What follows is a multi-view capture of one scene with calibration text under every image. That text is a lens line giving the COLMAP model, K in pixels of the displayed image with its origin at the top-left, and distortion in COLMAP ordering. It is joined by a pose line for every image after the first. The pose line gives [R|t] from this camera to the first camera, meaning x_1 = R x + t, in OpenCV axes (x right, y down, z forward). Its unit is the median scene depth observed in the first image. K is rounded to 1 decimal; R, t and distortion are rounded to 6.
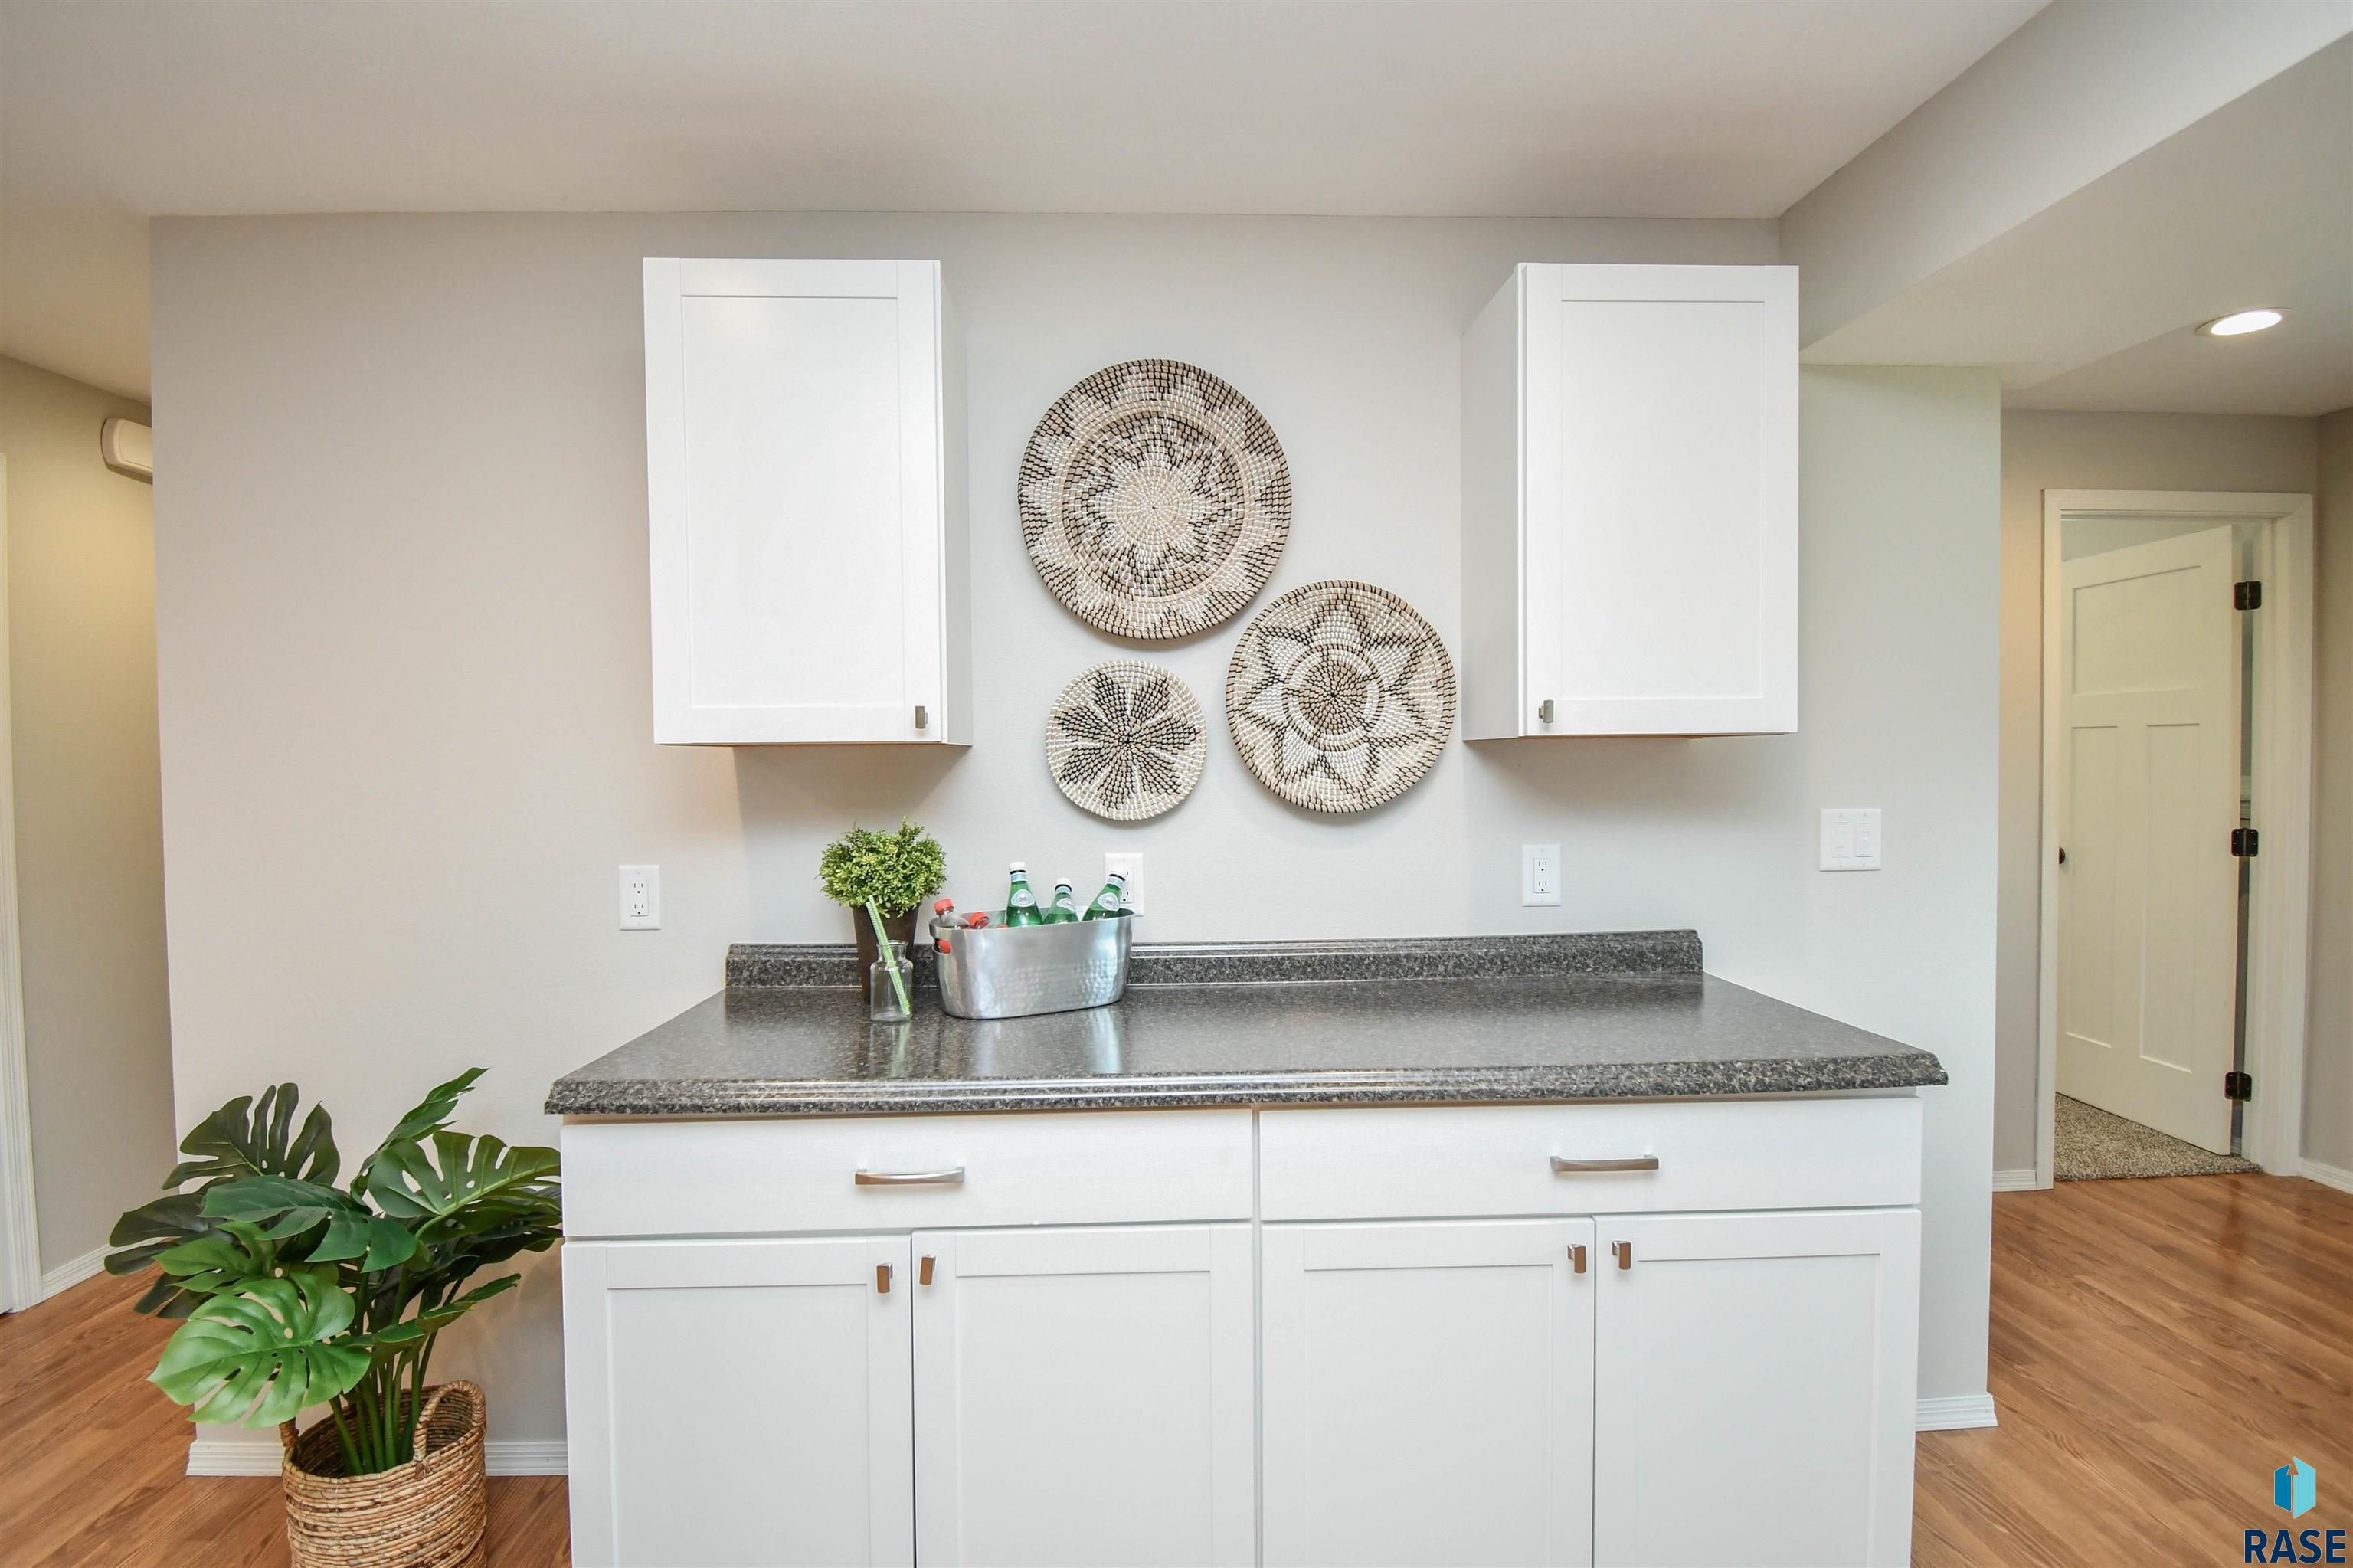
lens RADIAL K [[1043.4, 0, 1182.8], [0, 1043.4, 785.2], [0, 0, 1]] dist [0.020815, -0.023176]
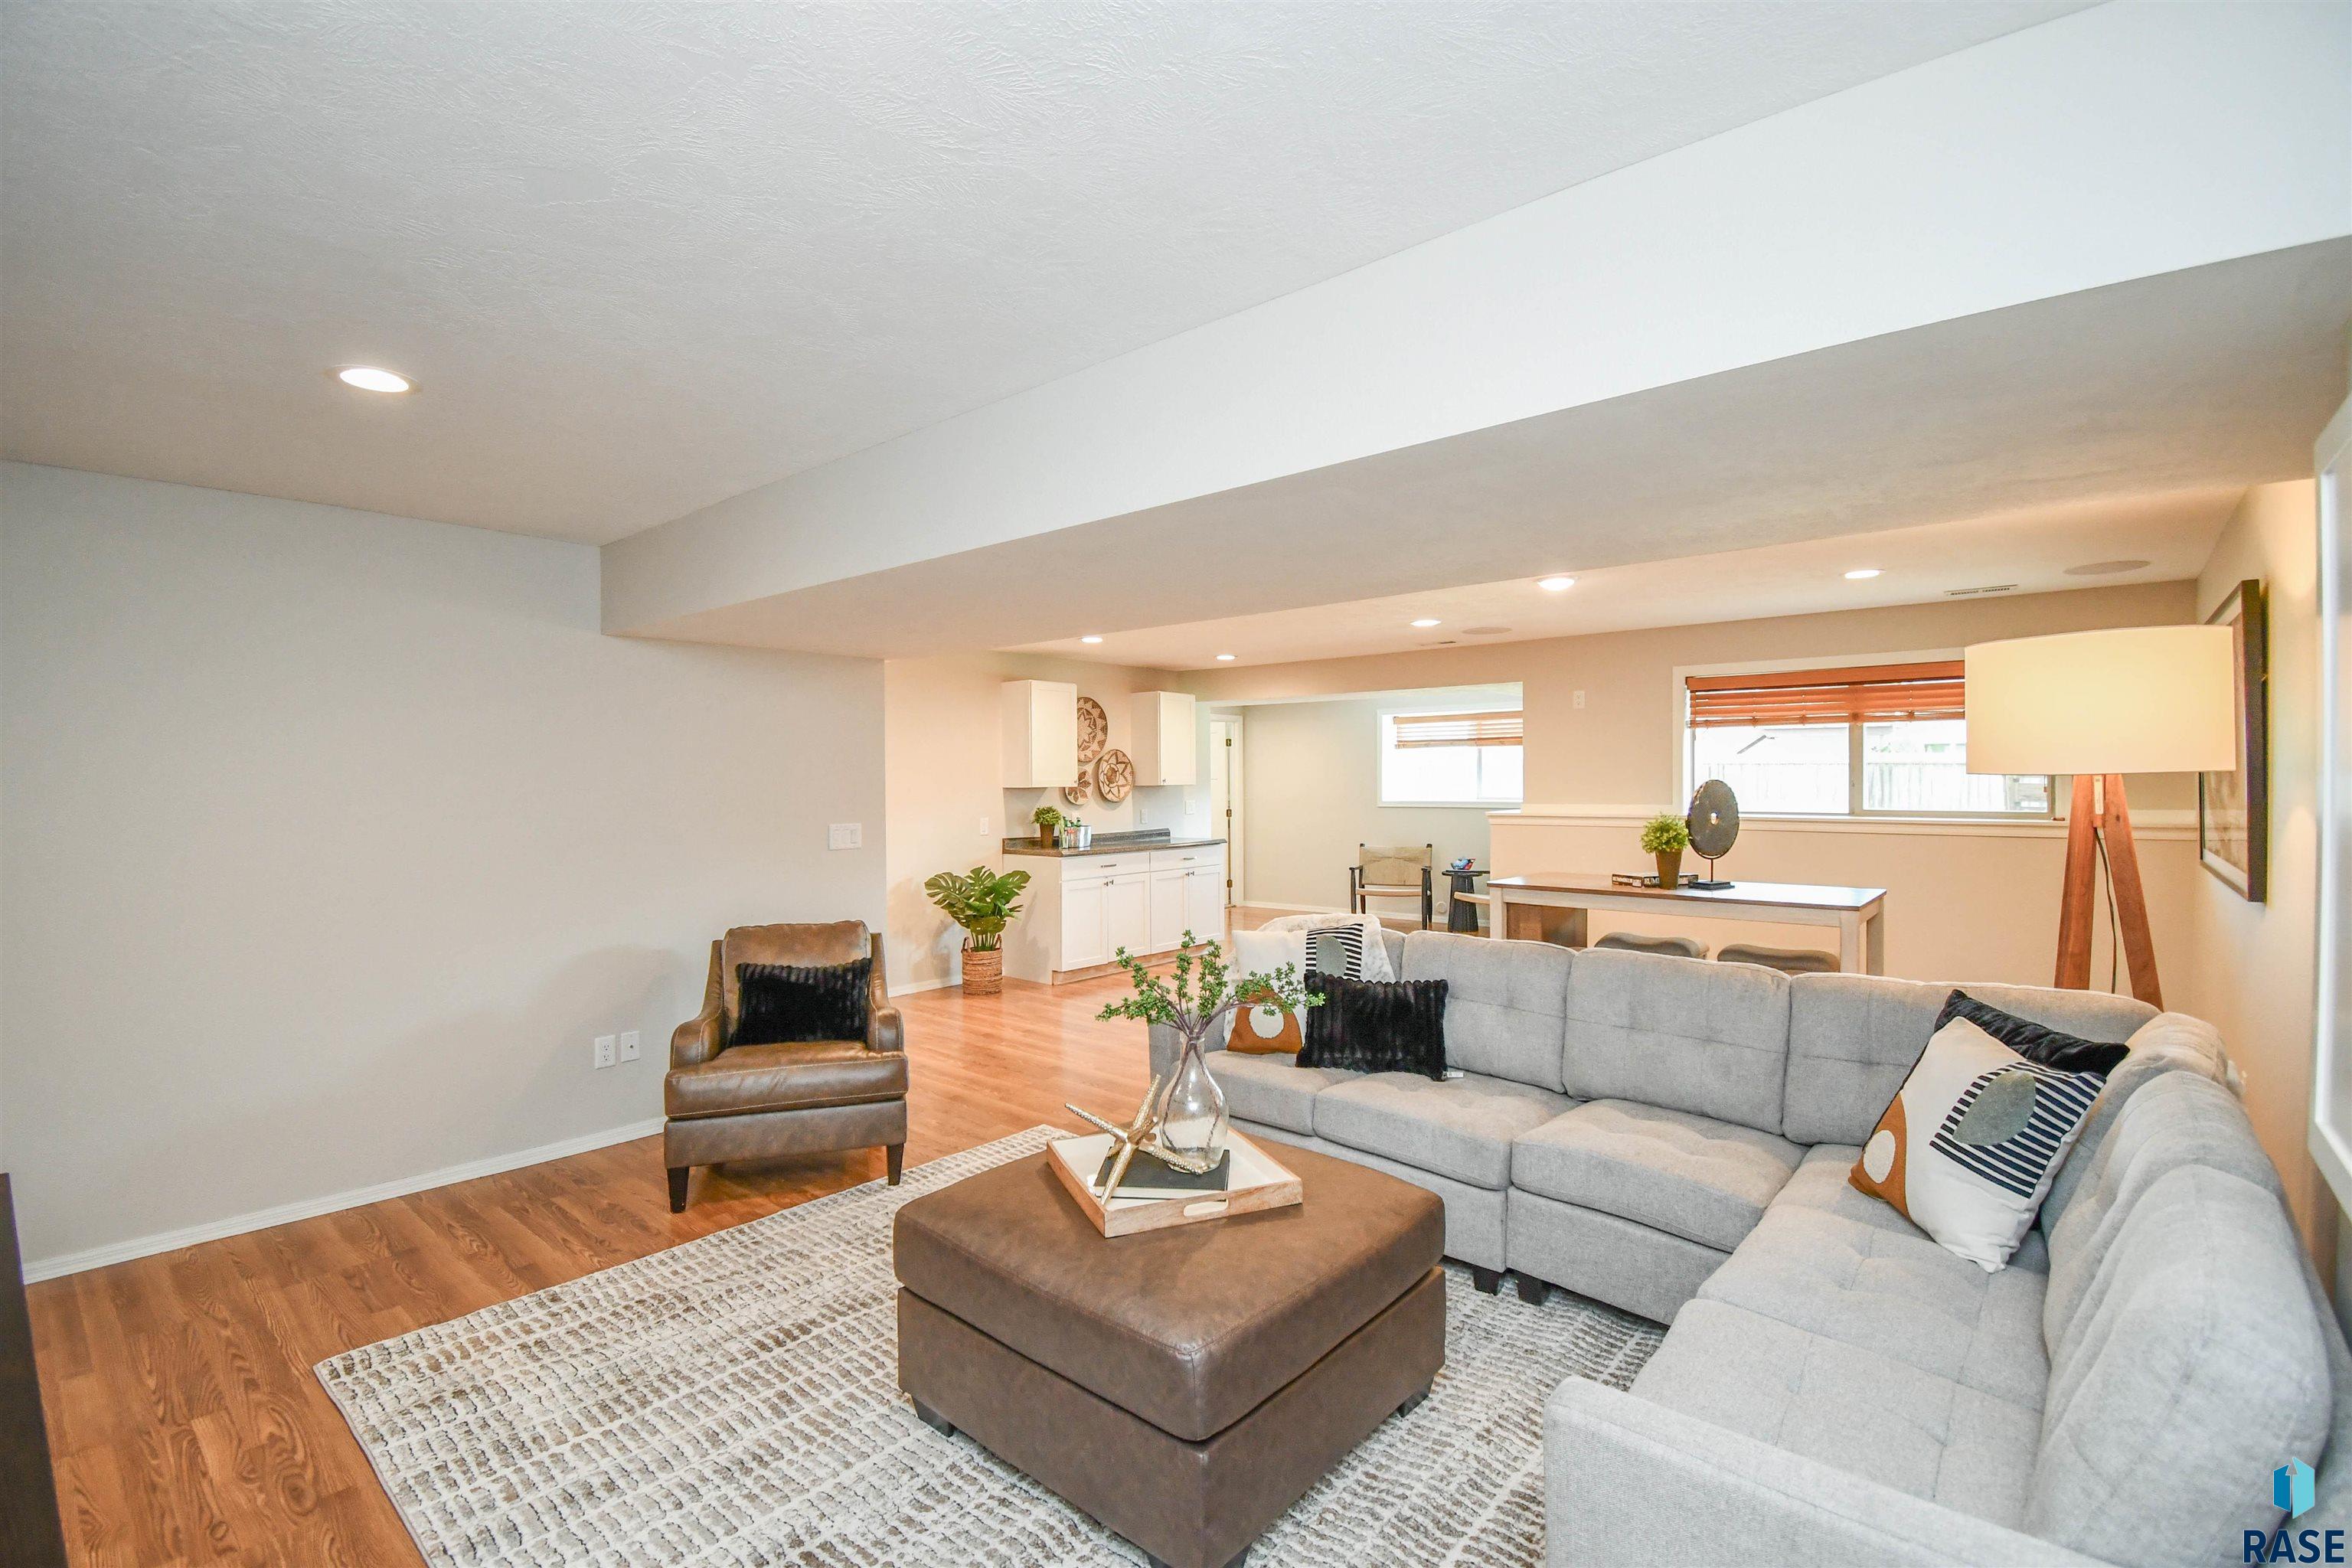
lens RADIAL K [[1047.6, 0, 1168.5], [0, 1047.6, 782.6], [0, 0, 1]] dist [0.000153, -0.023515]
pose [[0.678678, 0.001975, 0.734434, -2.895298], [0.020287, 0.999564, -0.021436, 0.041674], [-0.734156, 0.029448, 0.678342, -2.110693]]
